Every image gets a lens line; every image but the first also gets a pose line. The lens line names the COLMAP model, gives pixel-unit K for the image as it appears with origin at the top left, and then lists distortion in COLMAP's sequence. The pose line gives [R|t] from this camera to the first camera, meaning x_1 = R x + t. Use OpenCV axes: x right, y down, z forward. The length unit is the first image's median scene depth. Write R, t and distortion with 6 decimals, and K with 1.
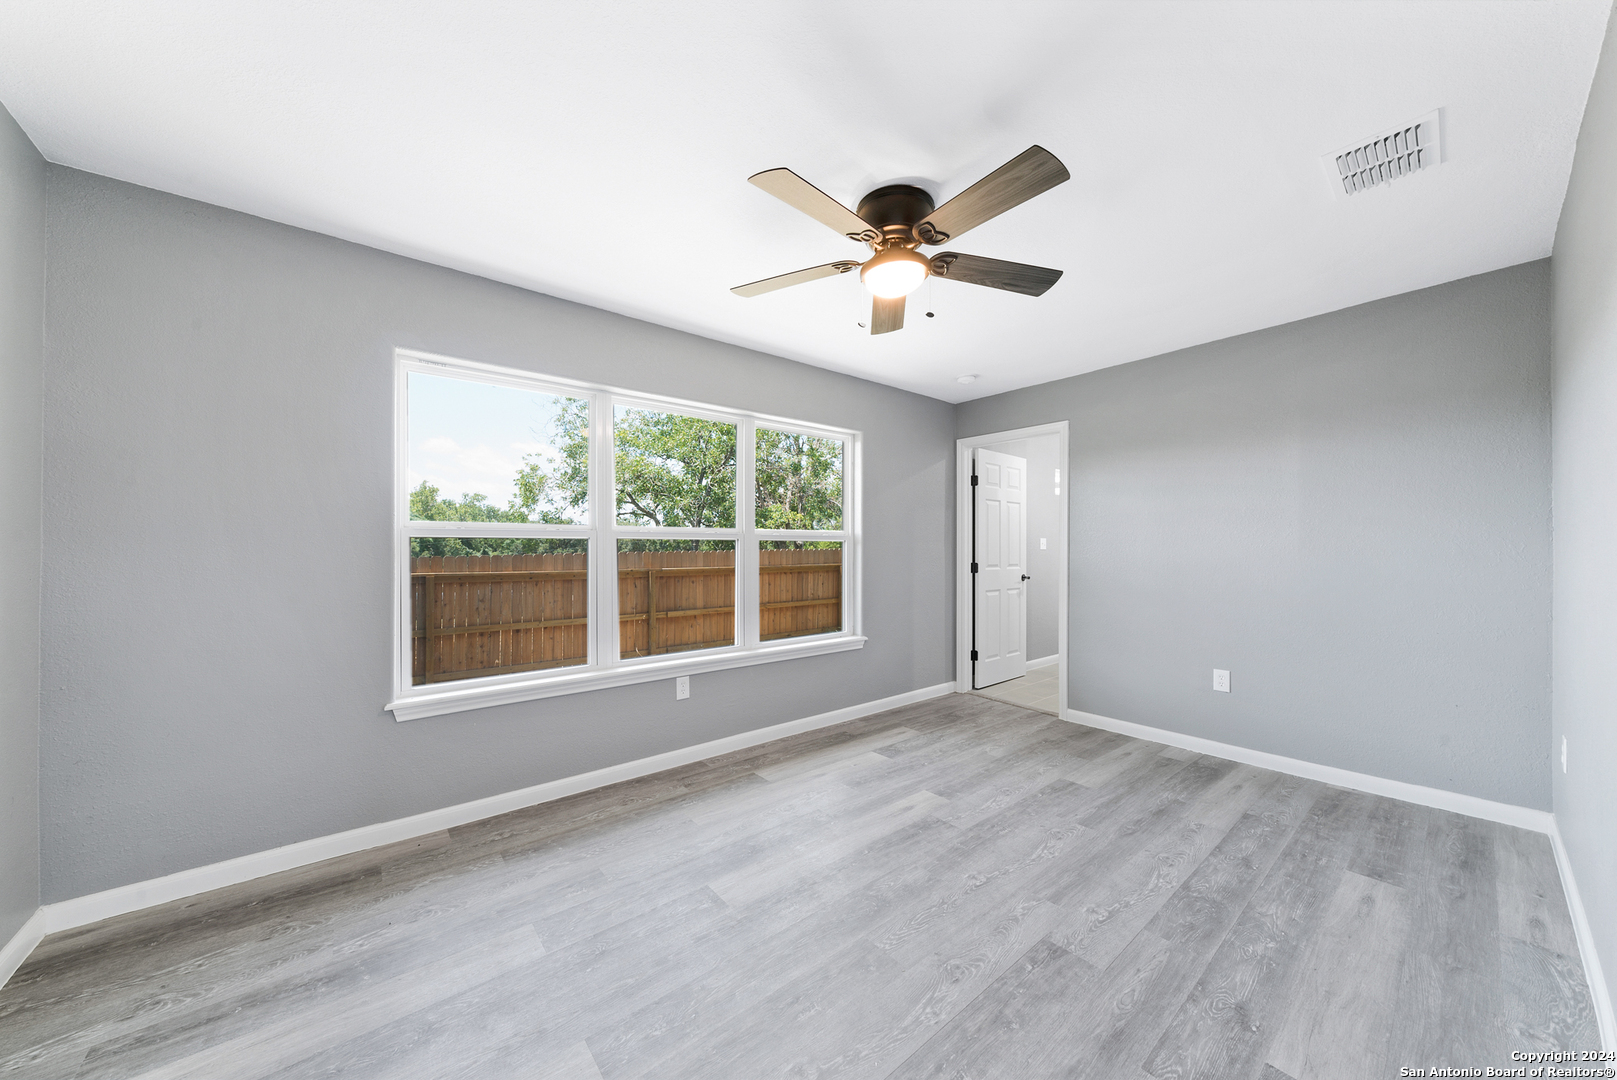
lens RADIAL K [[555.9, 0, 804.0], [0, 555.9, 548.9], [0, 0, 1]] dist [-0.005660, -0.000005]
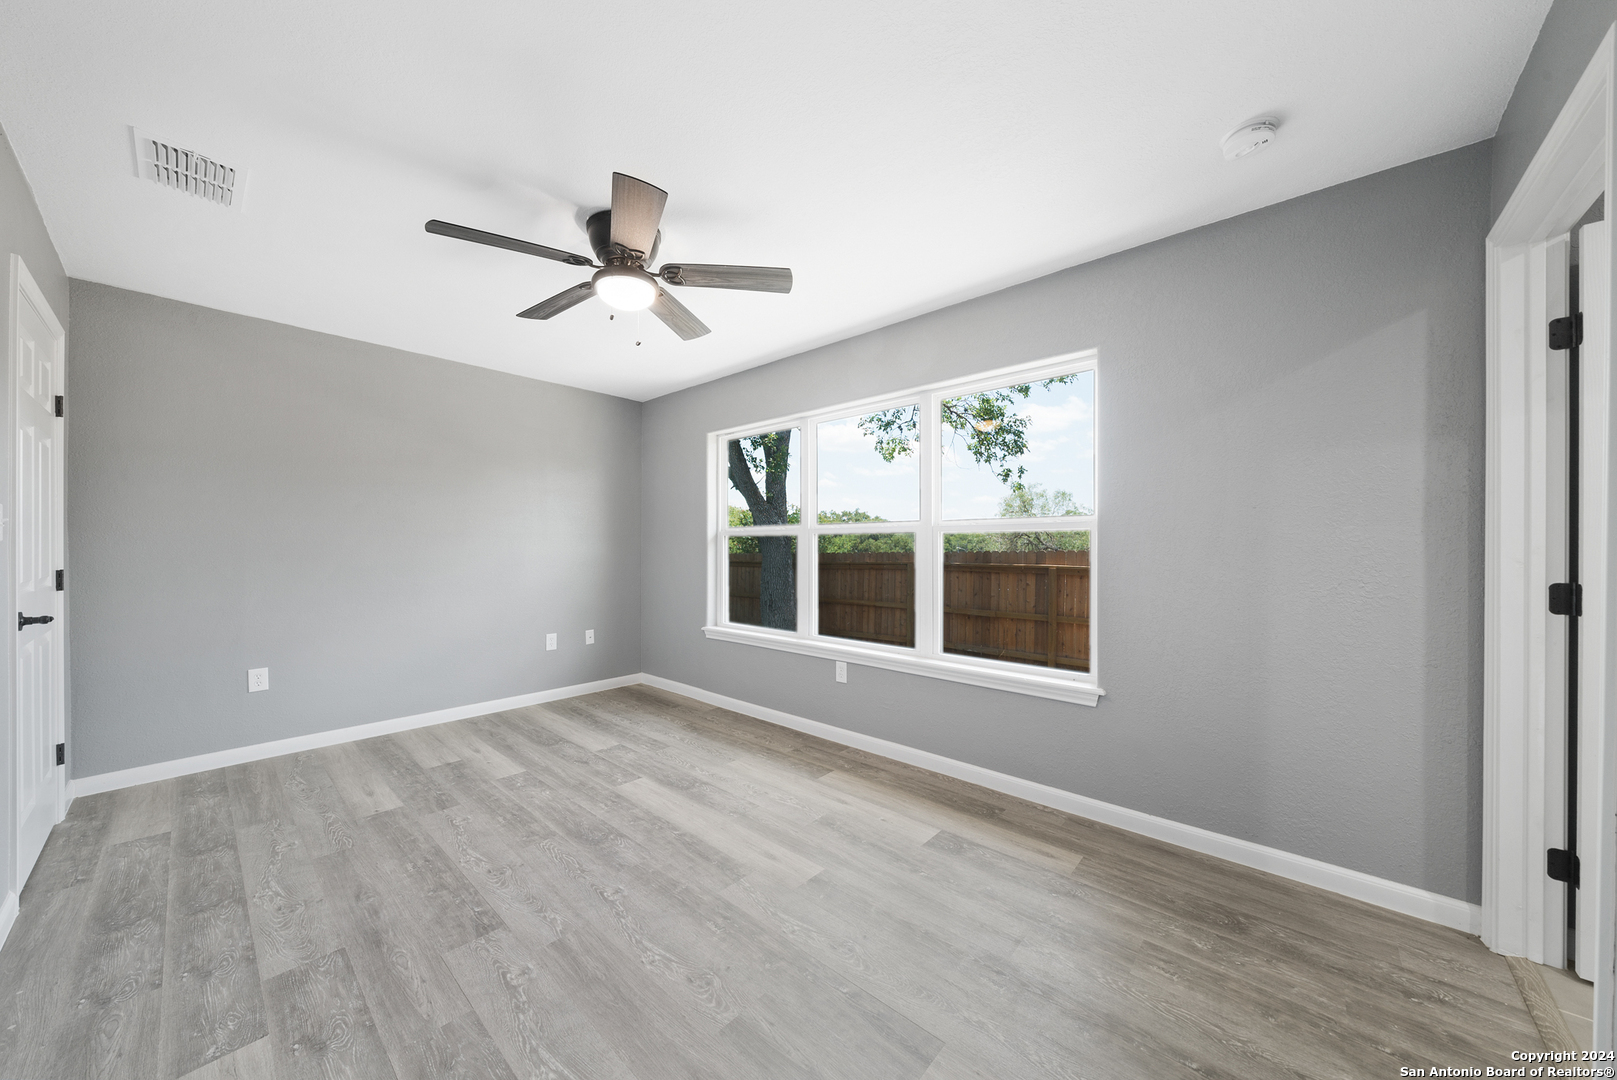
lens RADIAL K [[555.9, 0, 804.0], [0, 555.9, 548.9], [0, 0, 1]] dist [-0.005660, -0.000005]
pose [[0.153414, 0.007622, -0.988133, 1.048268], [-0.000032, 0.999970, 0.007708, 0.002761], [0.988162, -0.001150, 0.153409, 0.958049]]
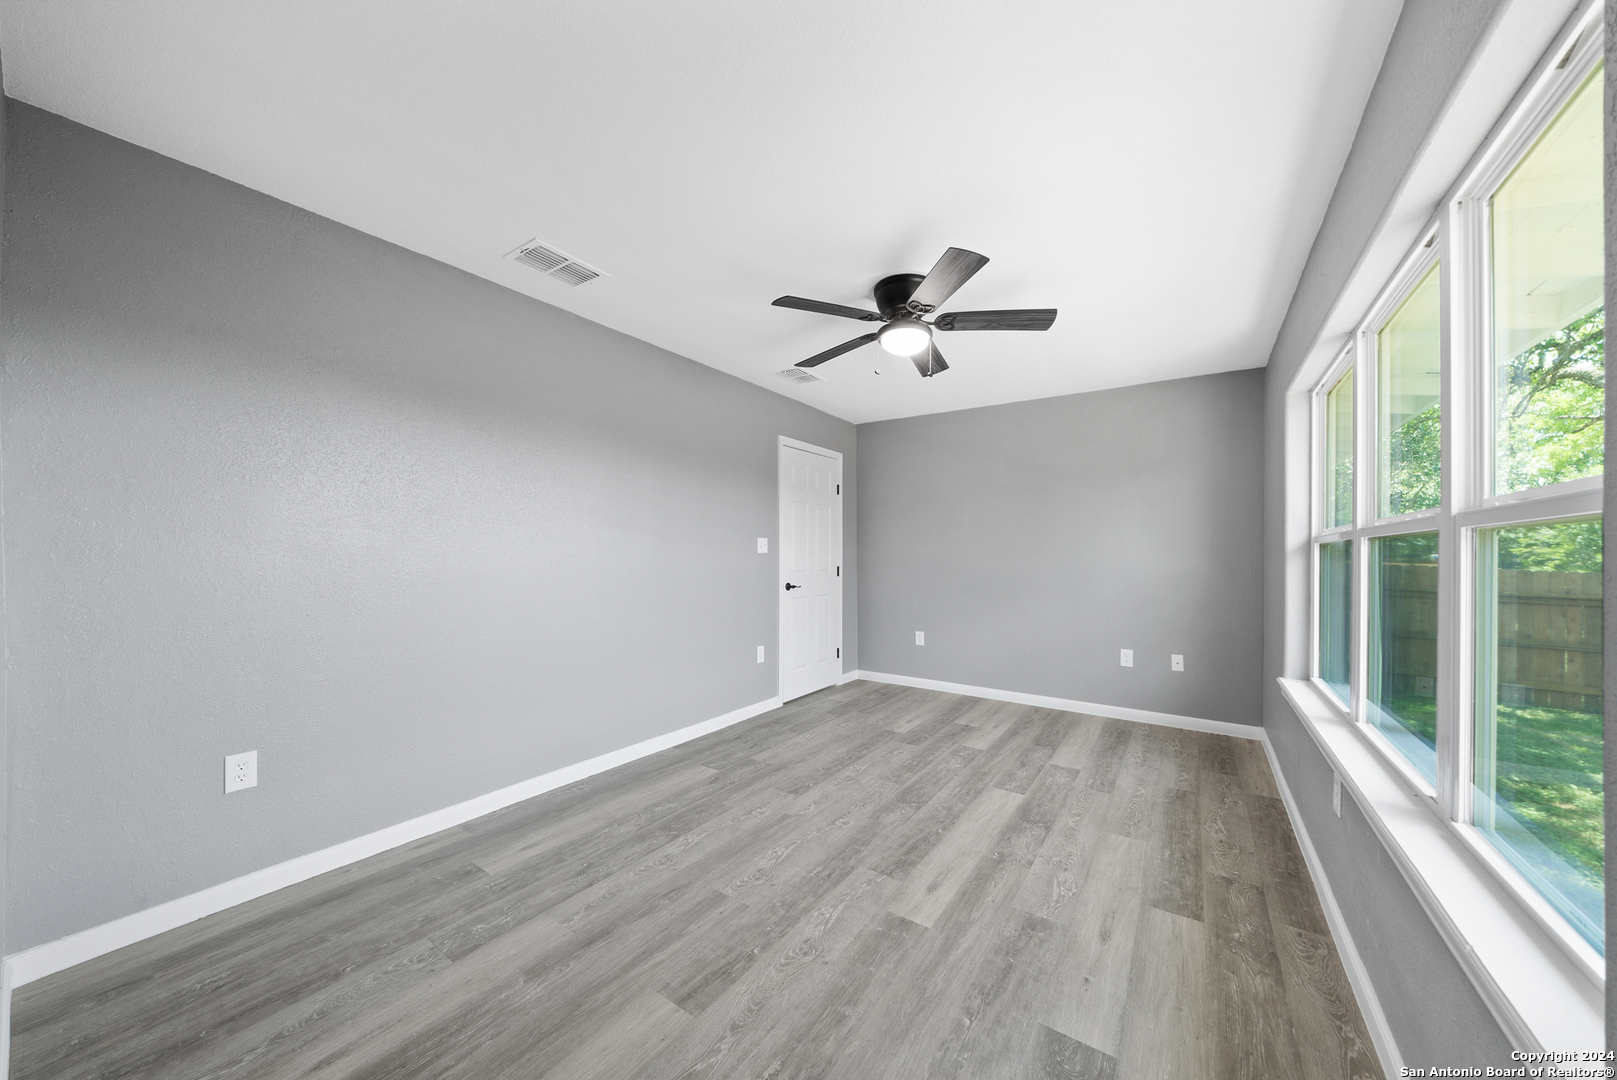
lens RADIAL K [[555.9, 0, 804.0], [0, 555.9, 548.9], [0, 0, 1]] dist [-0.005660, -0.000005]
pose [[-0.961534, -0.006882, -0.274599, 0.598008], [-0.004591, 0.999949, -0.008985, 0.002220], [0.274647, -0.007378, -0.961517, 1.761541]]
